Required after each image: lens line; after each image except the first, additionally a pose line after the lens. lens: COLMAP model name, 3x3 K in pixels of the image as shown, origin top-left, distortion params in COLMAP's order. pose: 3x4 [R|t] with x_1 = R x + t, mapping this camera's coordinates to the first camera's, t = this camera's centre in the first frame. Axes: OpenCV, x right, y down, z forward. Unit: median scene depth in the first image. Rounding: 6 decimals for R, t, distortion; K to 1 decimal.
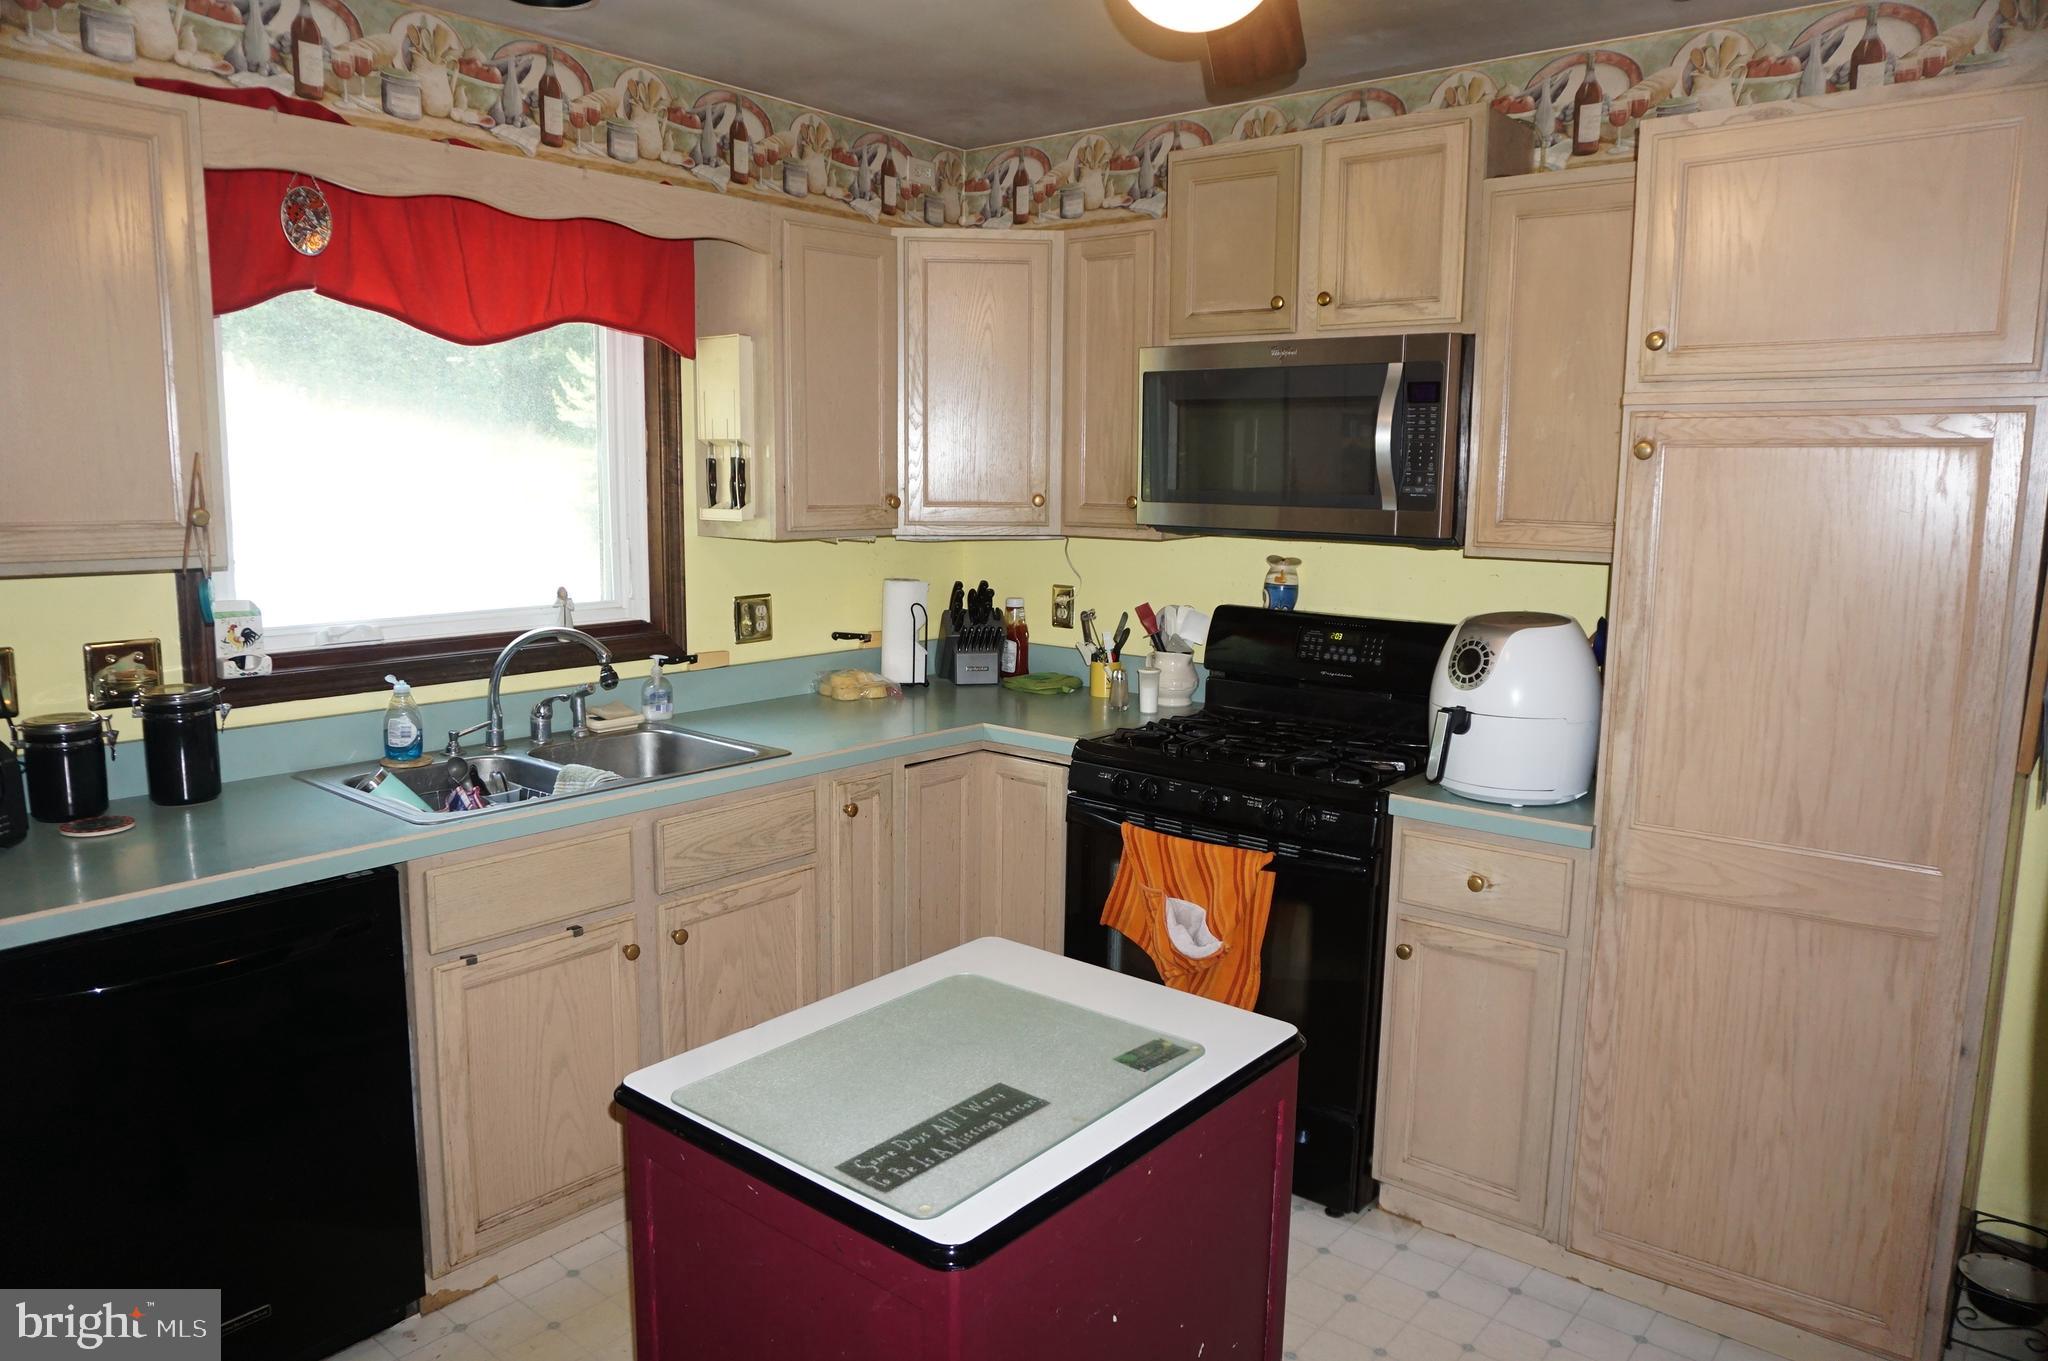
lens RADIAL K [[1362.8, 0, 1029.3], [0, 1362.8, 674.4], [0, 0, 1]] dist [-0.055227, 0.038923]
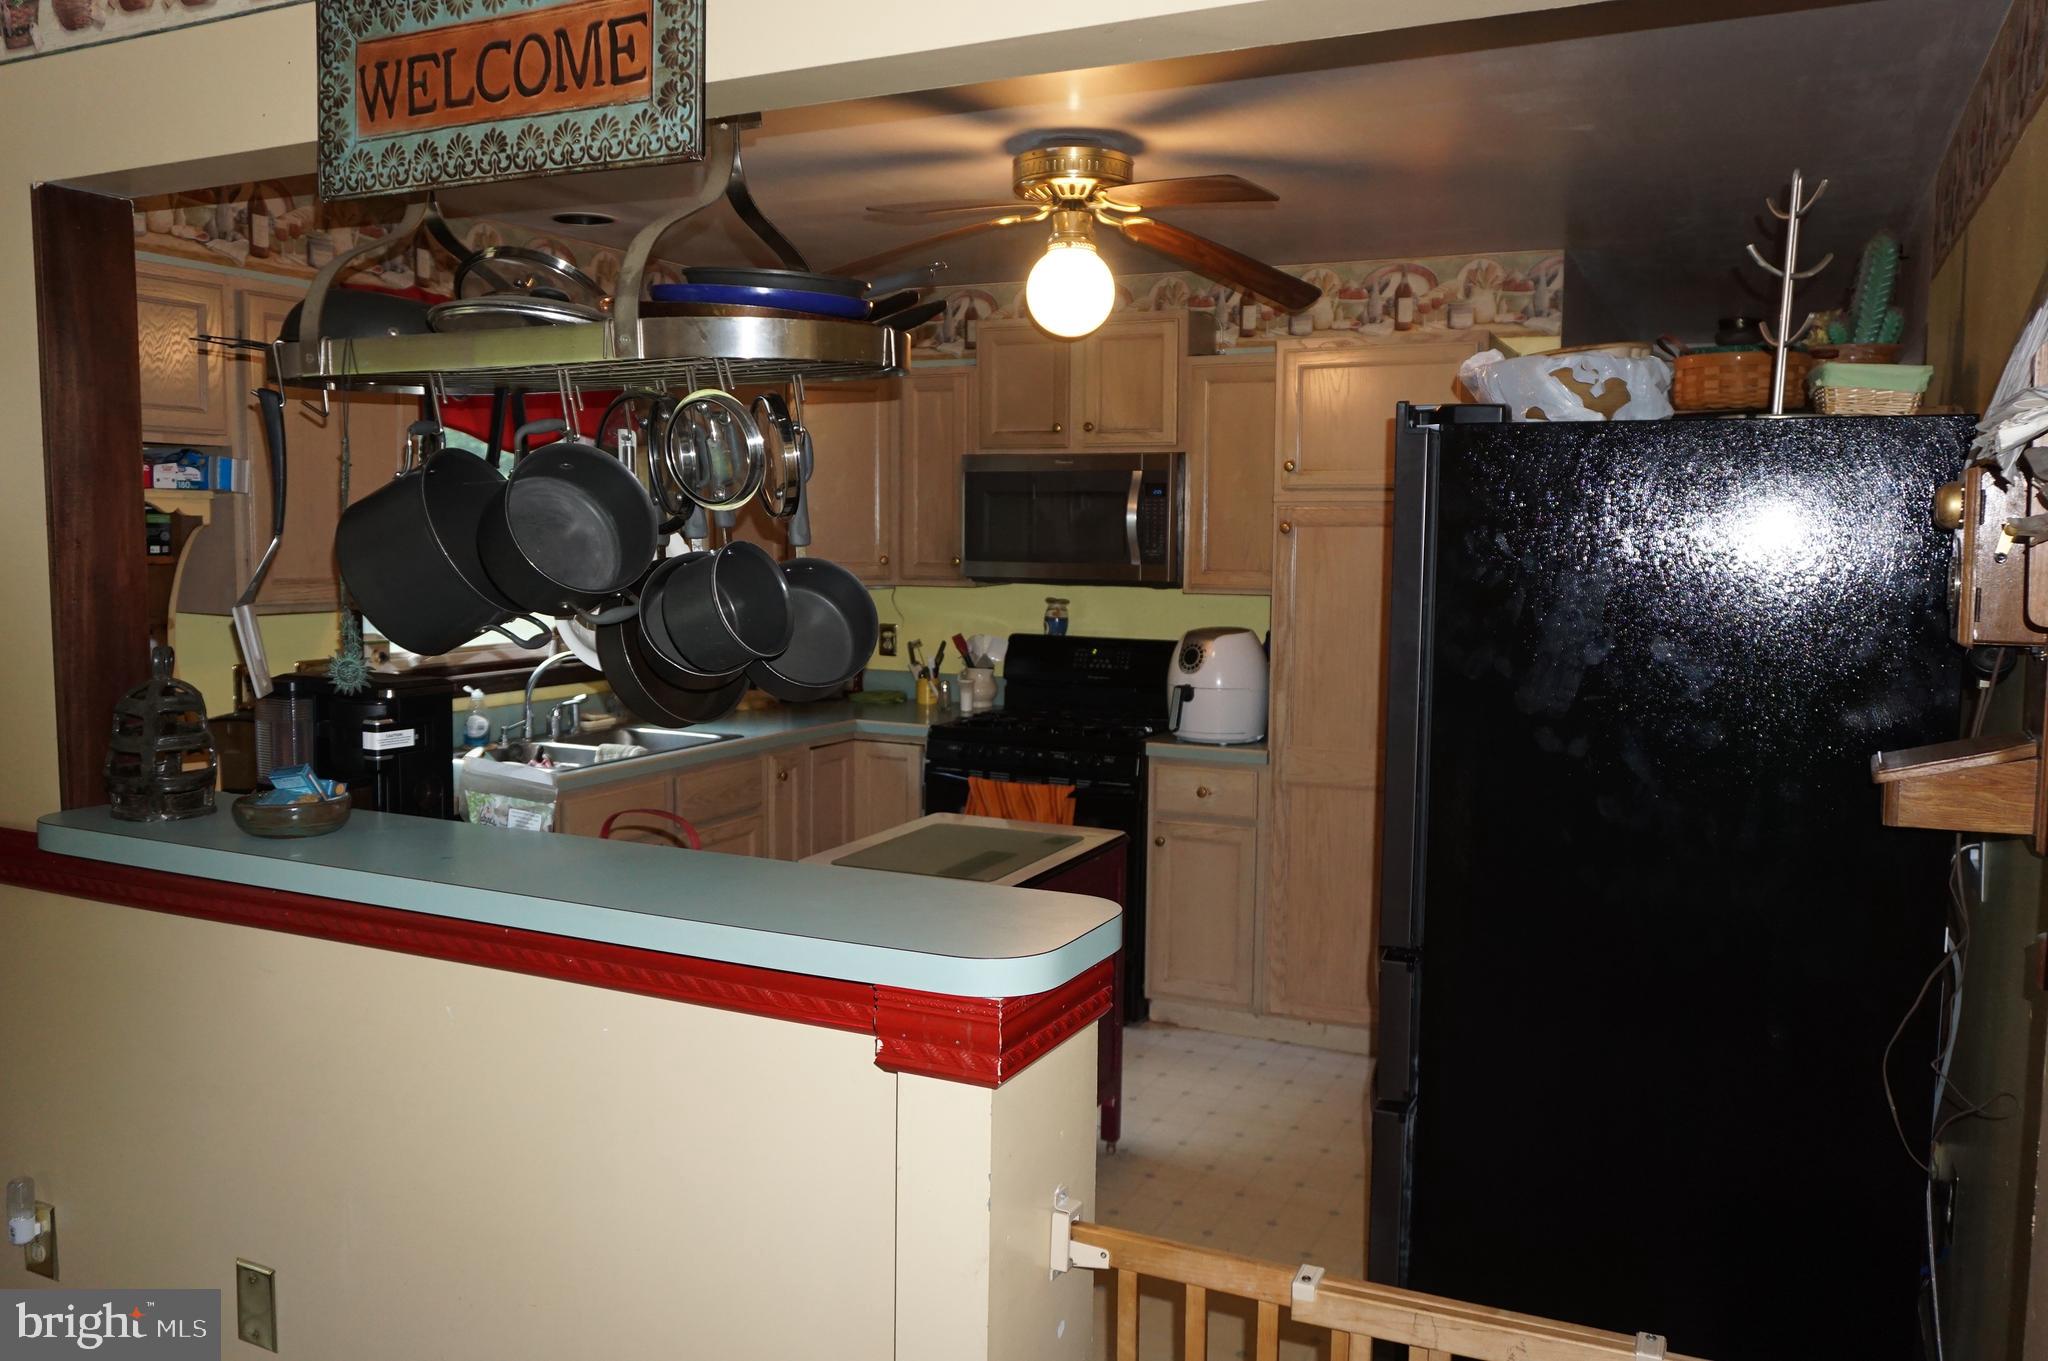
lens RADIAL K [[1549.1, 0, 1024.0], [0, 1549.1, 680.5], [0, 0, 1]] dist [0.001746, 0.000451]
pose [[0.972159, -0.026131, 0.232860, -0.278560], [0.037478, 0.998309, -0.044437, 0.086347], [-0.231305, 0.051927, 0.971494, -0.693880]]
